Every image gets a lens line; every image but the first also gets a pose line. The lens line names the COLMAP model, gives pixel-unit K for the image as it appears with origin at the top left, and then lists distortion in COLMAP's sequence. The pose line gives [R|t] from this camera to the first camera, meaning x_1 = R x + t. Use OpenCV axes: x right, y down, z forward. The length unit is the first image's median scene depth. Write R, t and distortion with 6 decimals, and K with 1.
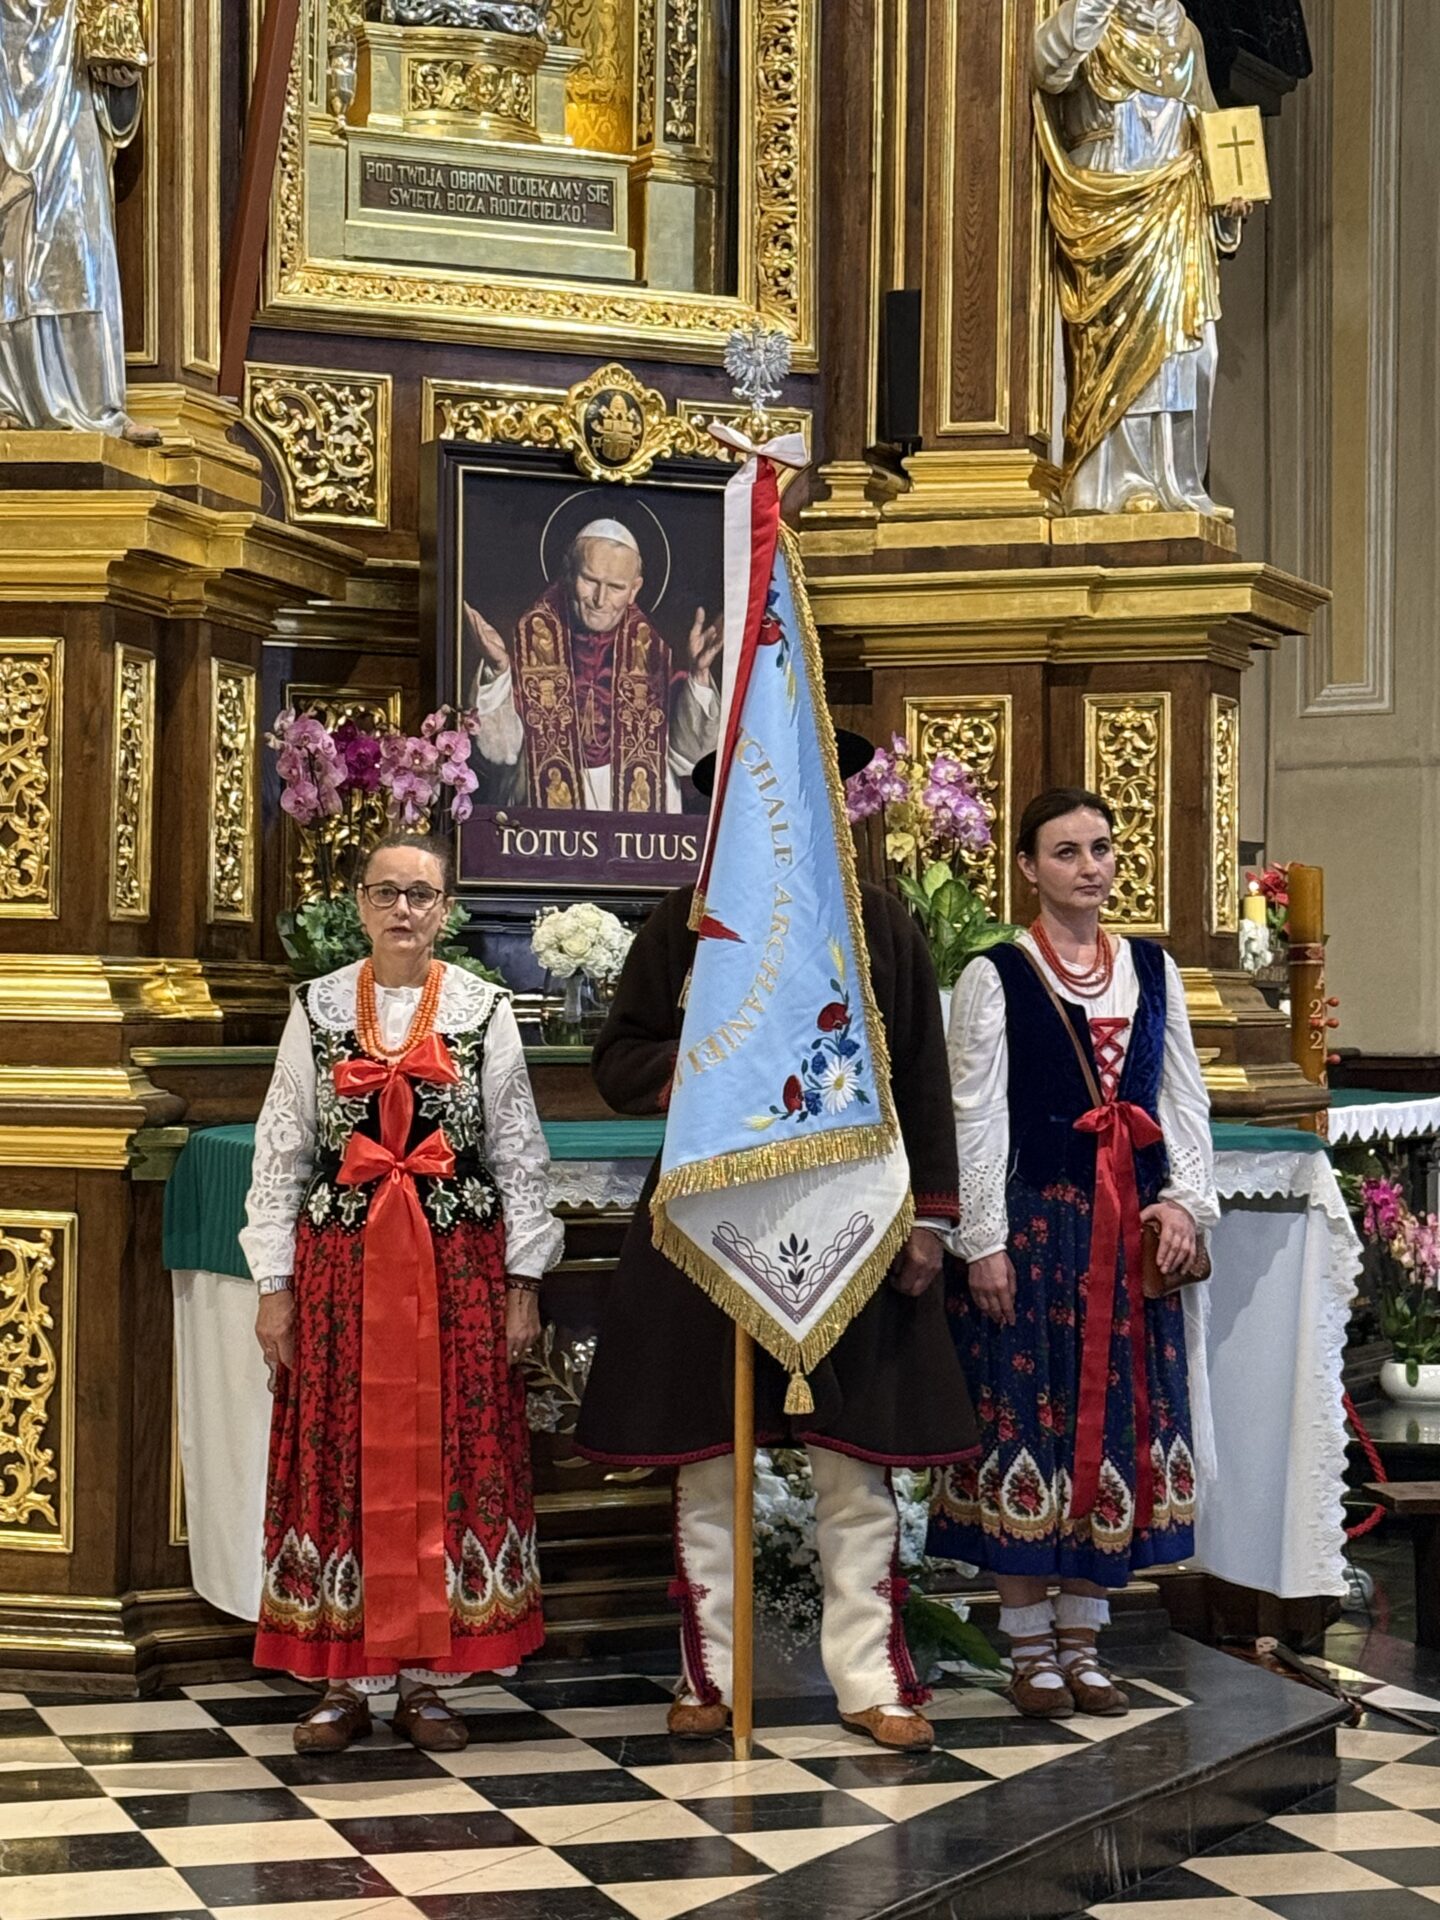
lens RADIAL K [[4409.8, 0, 720.0], [0, 4409.8, 960.0], [0, 0, 1]] dist [0.116786, 0.306434]
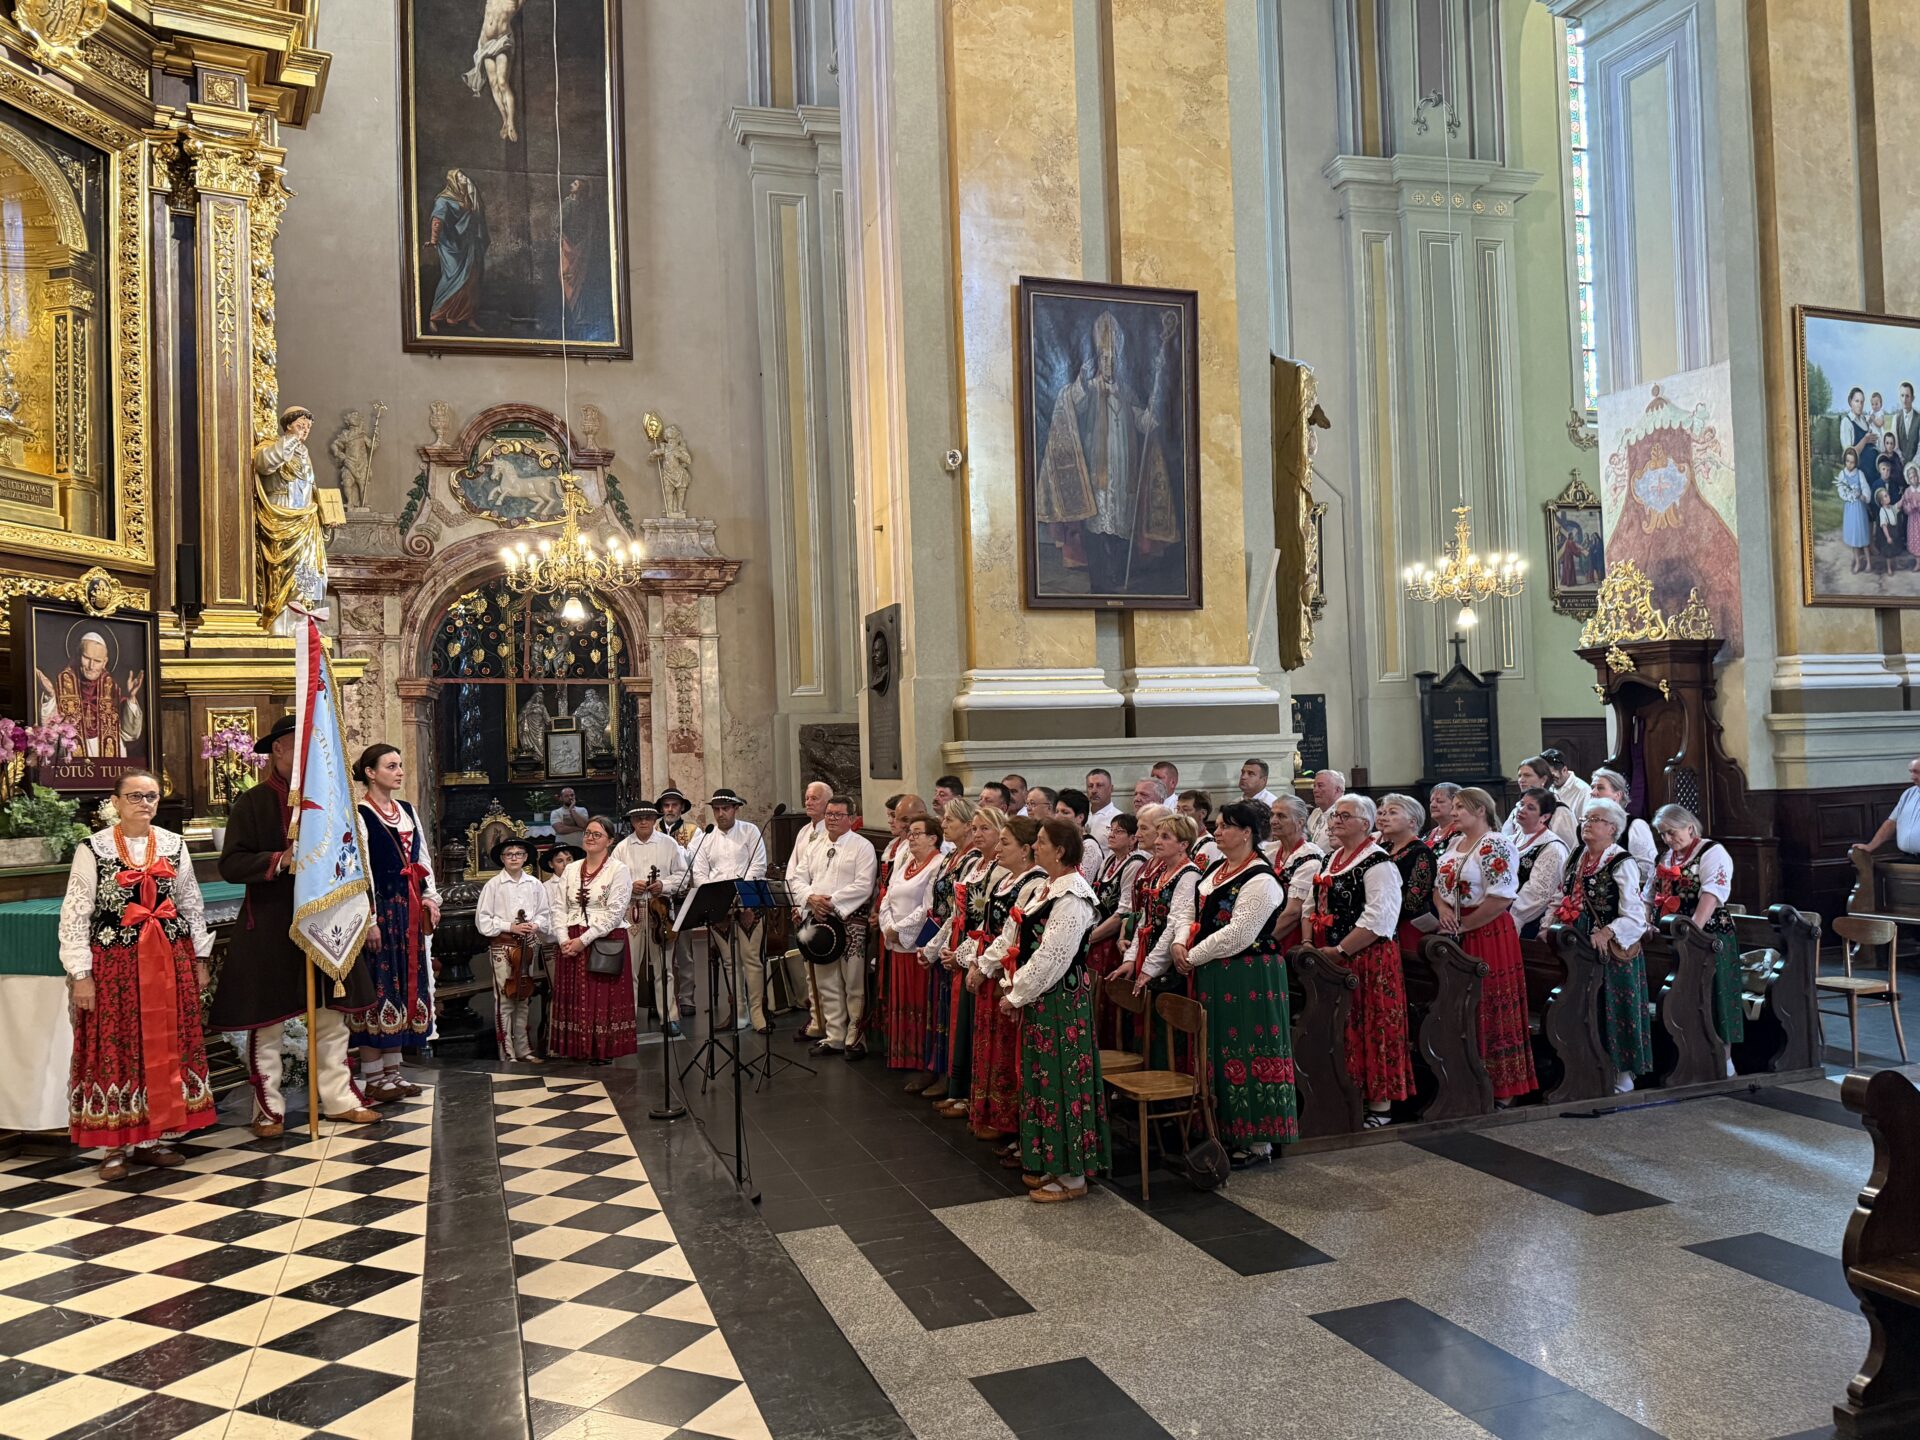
lens RADIAL K [[1440.6, 0, 960.0], [0, 1440.6, 720.0], [0, 0, 1]] dist [0.068204, -0.085431]
pose [[0.677493, -0.005160, 0.735511, -0.302158], [0.037343, 0.998927, -0.027389, -0.016045], [-0.734580, 0.046022, 0.676959, 0.149662]]
